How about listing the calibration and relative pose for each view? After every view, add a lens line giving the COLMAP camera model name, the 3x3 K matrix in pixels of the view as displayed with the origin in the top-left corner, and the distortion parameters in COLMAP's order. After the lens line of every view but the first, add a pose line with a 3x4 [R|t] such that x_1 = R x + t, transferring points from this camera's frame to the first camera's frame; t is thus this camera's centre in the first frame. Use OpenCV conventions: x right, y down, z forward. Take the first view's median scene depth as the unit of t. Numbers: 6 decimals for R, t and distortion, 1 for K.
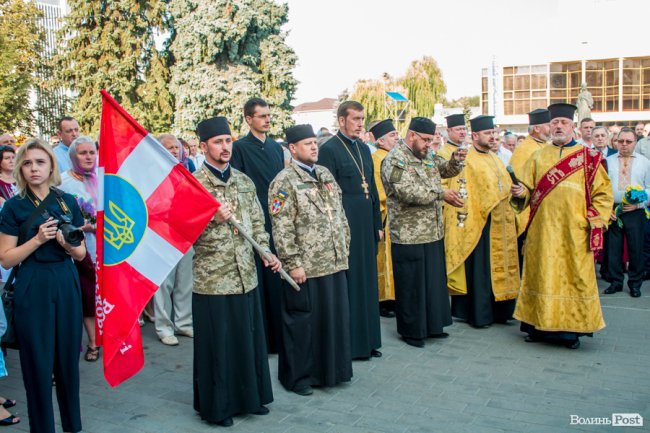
lens RADIAL K [[700.9, 0, 325.6], [0, 700.9, 217.0], [0, 0, 1]] dist [-0.148927, 0.285691]
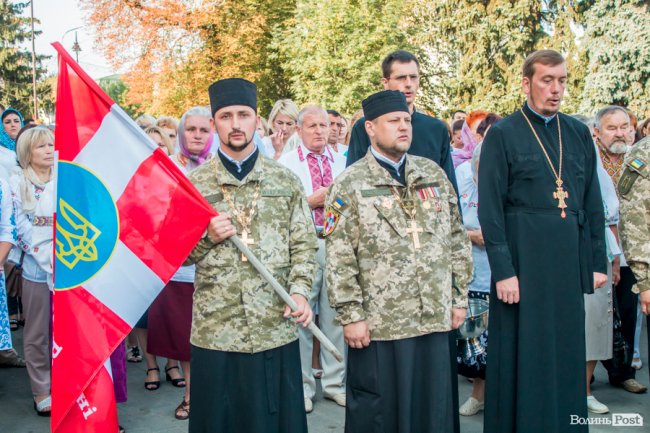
lens RADIAL K [[969.2, 0, 325.8], [0, 969.2, 215.8], [0, 0, 1]] dist [-0.026558, 0.058389]
pose [[0.871350, 0.058290, -0.487187, 0.343701], [-0.062134, 0.998033, 0.008283, -0.026588], [0.486712, 0.023053, 0.873258, 0.232627]]
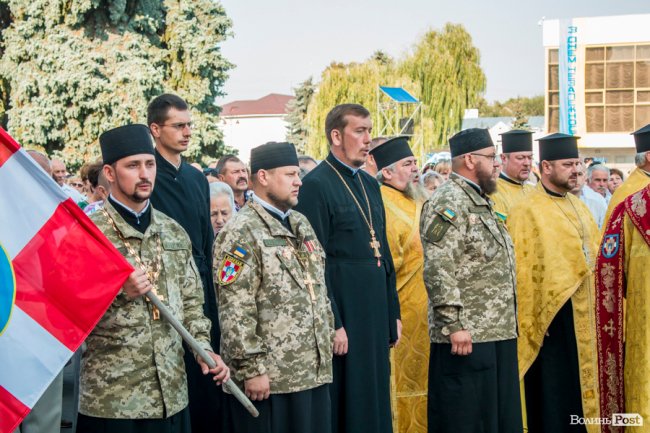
lens RADIAL K [[1244.3, 0, 322.3], [0, 1244.3, 216.0], [0, 0, 1]] dist [-0.031879, 0.240034]
pose [[0.998777, 0.026567, 0.041690, -0.029395], [-0.023506, 0.997108, -0.072266, 0.009665], [-0.043489, 0.071198, 0.996514, -0.077853]]
